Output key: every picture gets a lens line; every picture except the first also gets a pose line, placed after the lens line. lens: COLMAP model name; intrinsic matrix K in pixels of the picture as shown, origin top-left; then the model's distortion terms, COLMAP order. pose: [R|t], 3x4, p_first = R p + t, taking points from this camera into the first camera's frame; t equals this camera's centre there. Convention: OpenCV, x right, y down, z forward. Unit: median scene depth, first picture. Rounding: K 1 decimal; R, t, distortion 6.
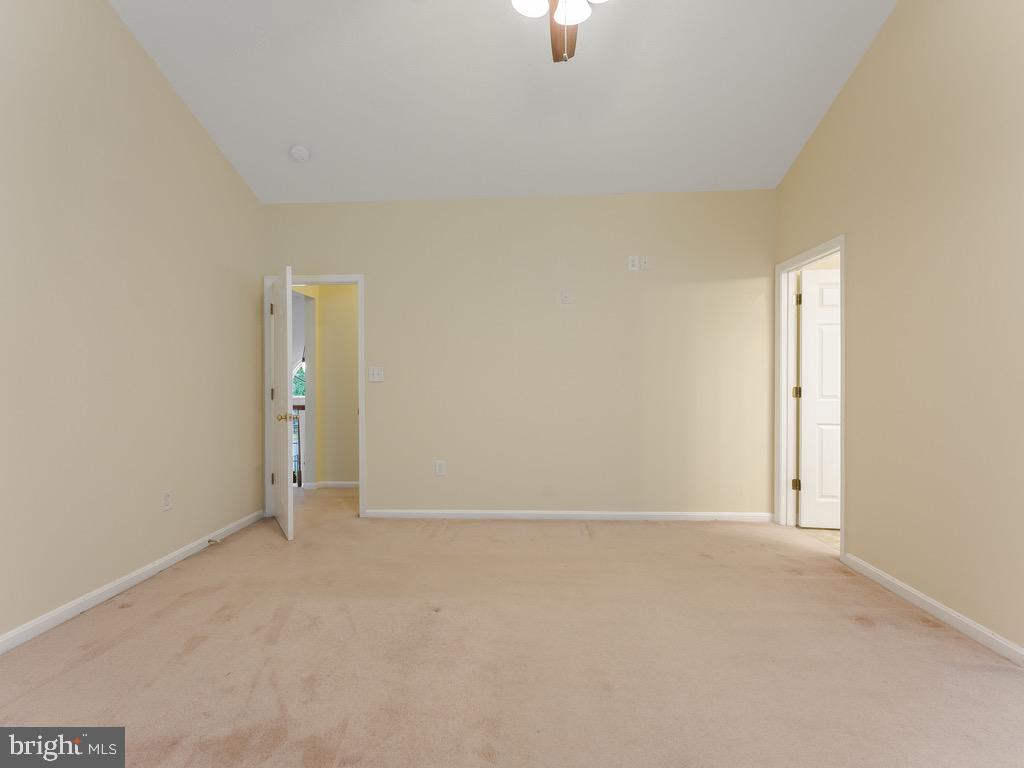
lens RADIAL K [[463.0, 0, 512.0], [0, 463.0, 384.0], [0, 0, 1]] dist [0.000102, 0.000260]
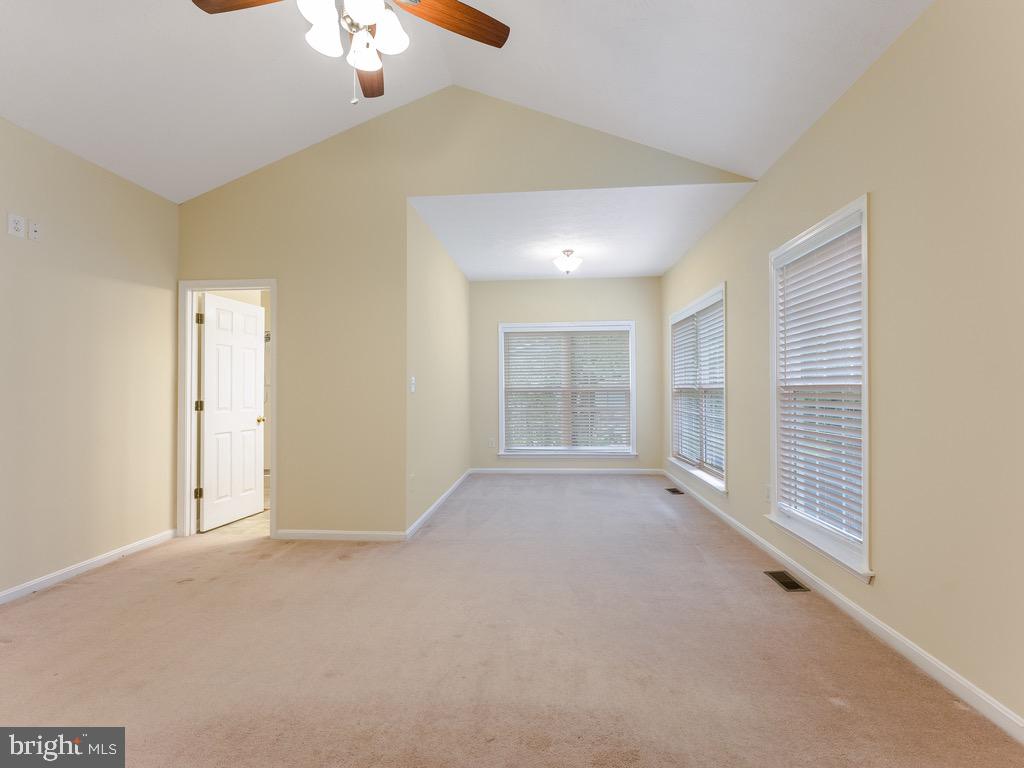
lens RADIAL K [[463.0, 0, 512.0], [0, 463.0, 384.0], [0, 0, 1]] dist [0.000102, 0.000260]
pose [[0.022929, 0.021603, 0.999504, -0.426965], [0.013350, 0.999671, -0.021913, 0.001068], [-0.999648, 0.013845, 0.022633, 0.257516]]
